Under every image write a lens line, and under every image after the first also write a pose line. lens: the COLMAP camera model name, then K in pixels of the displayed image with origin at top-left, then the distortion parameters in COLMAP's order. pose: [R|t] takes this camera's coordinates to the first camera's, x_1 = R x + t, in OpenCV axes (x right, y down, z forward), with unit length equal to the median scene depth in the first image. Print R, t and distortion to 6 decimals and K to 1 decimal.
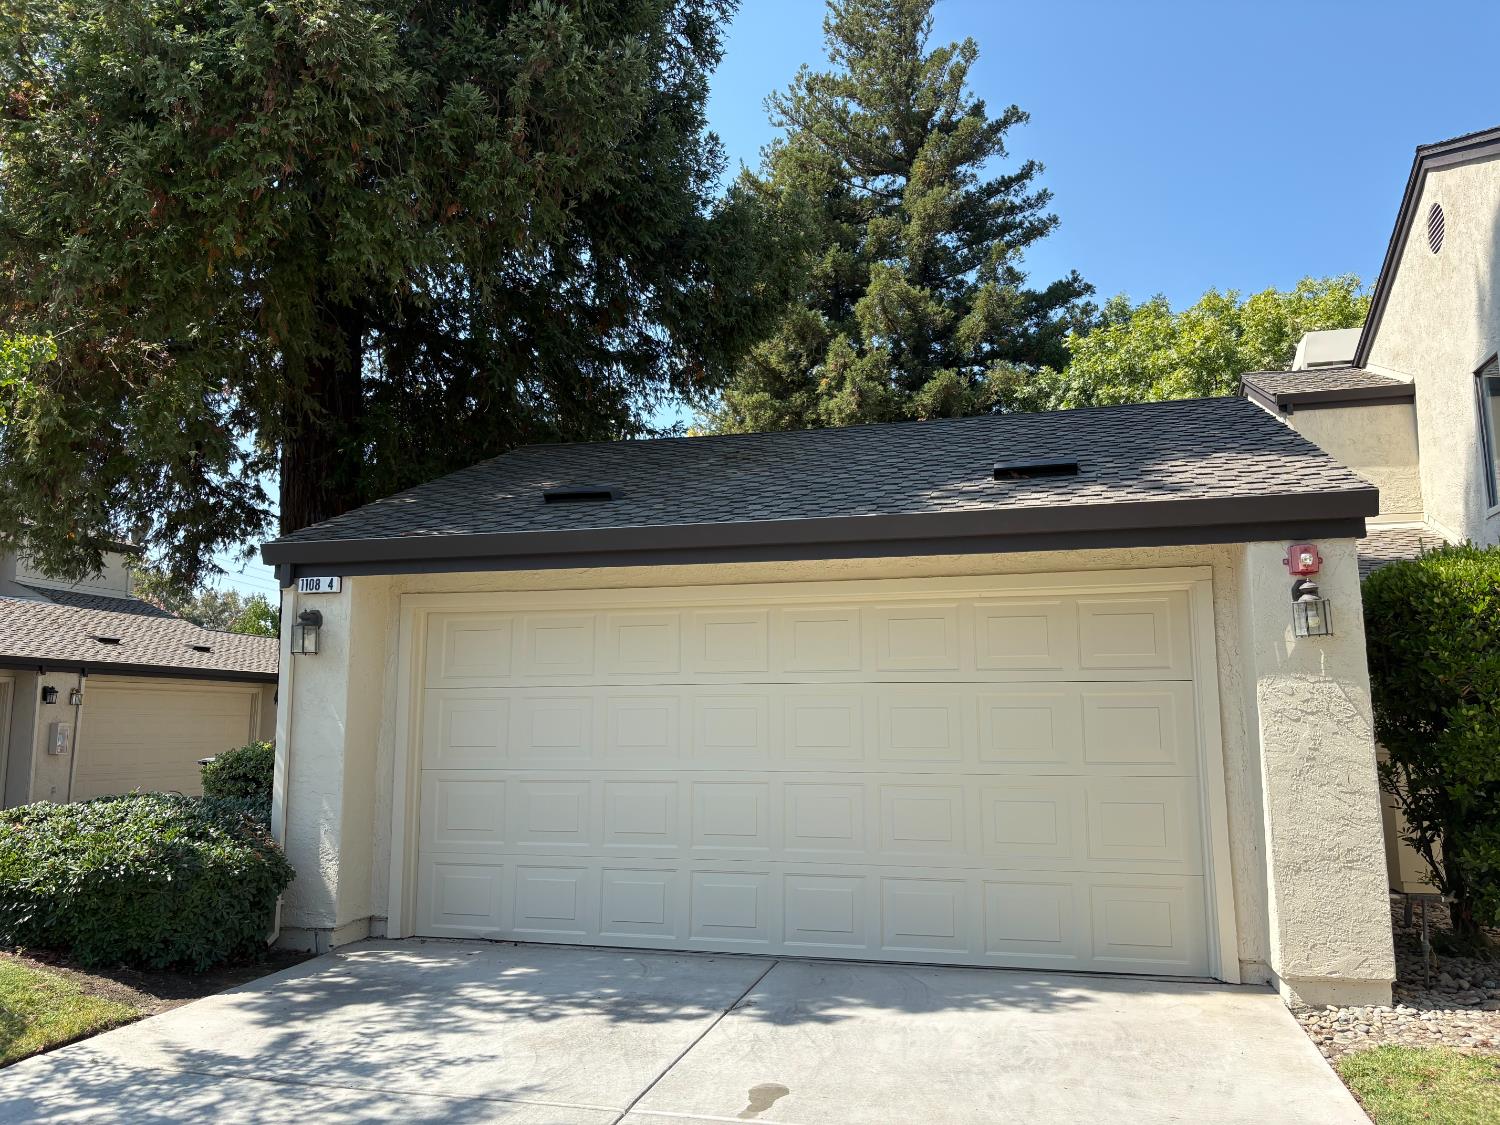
lens RADIAL K [[1130.1, 0, 750.0], [0, 1130.1, 562.5], [0, 0, 1]] dist [0.091705, -0.099152]
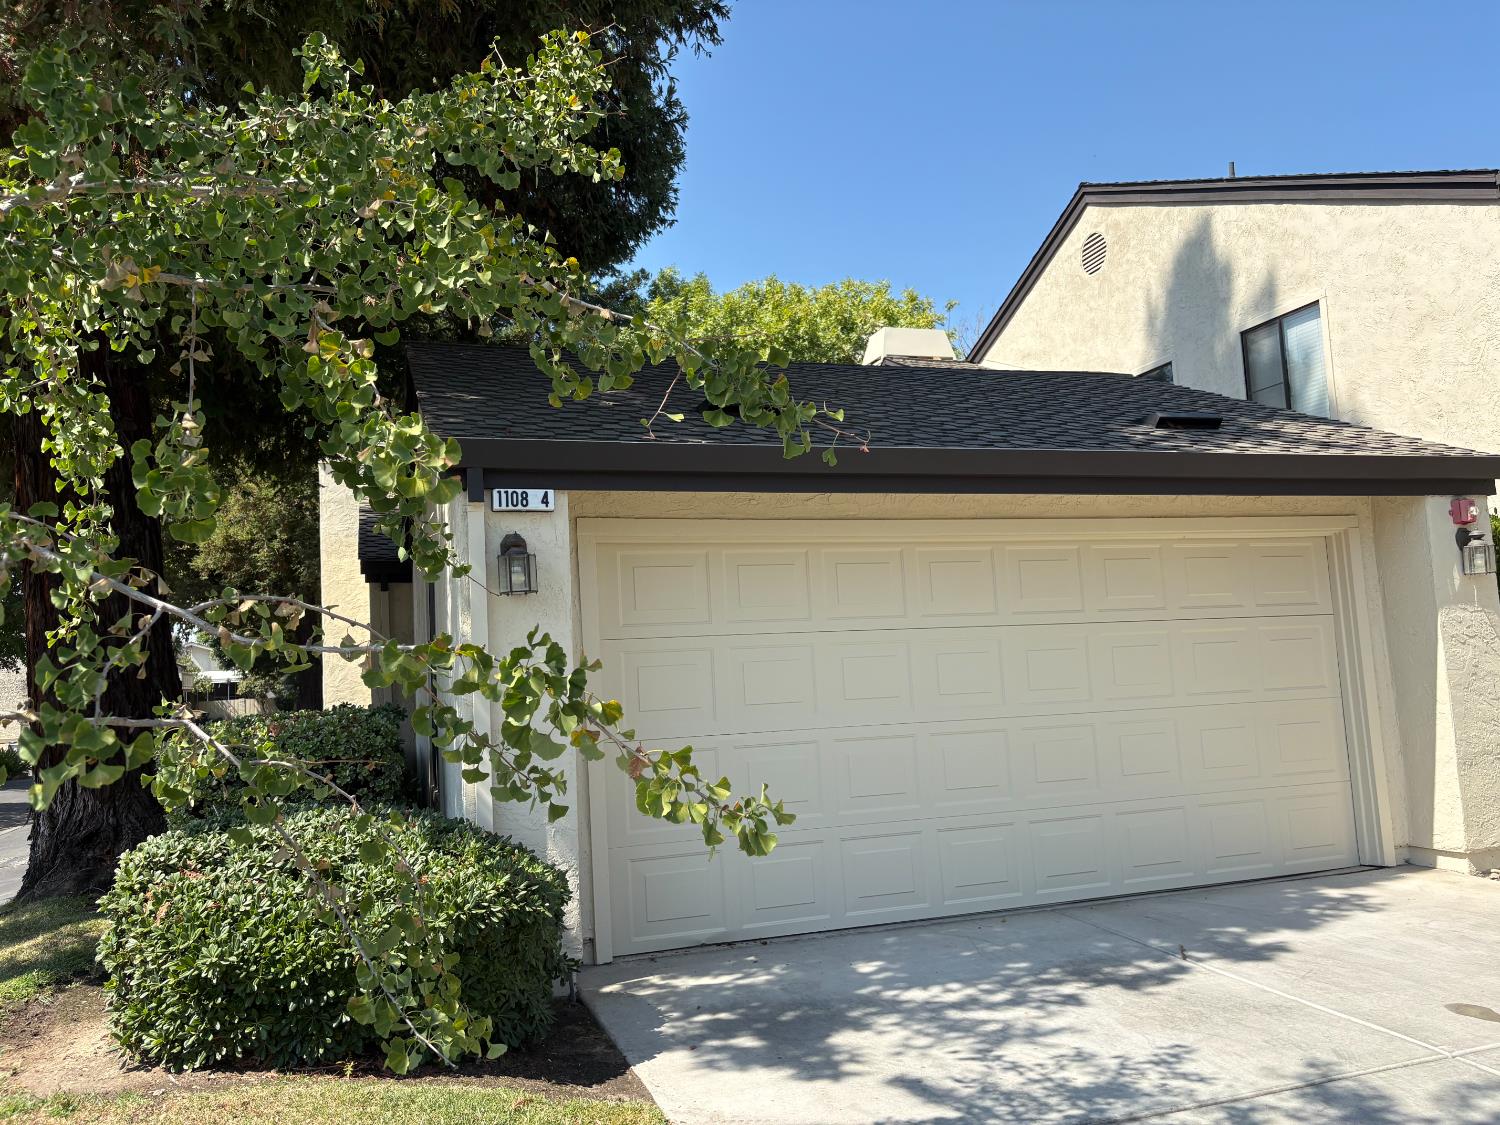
lens RADIAL K [[1130.1, 0, 750.0], [0, 1130.1, 562.5], [0, 0, 1]] dist [0.091705, -0.099152]
pose [[0.837467, 0.014910, 0.546284, -0.653558], [-0.031658, 0.999273, 0.021258, 0.039740], [-0.545569, -0.035097, 0.837330, 0.311519]]
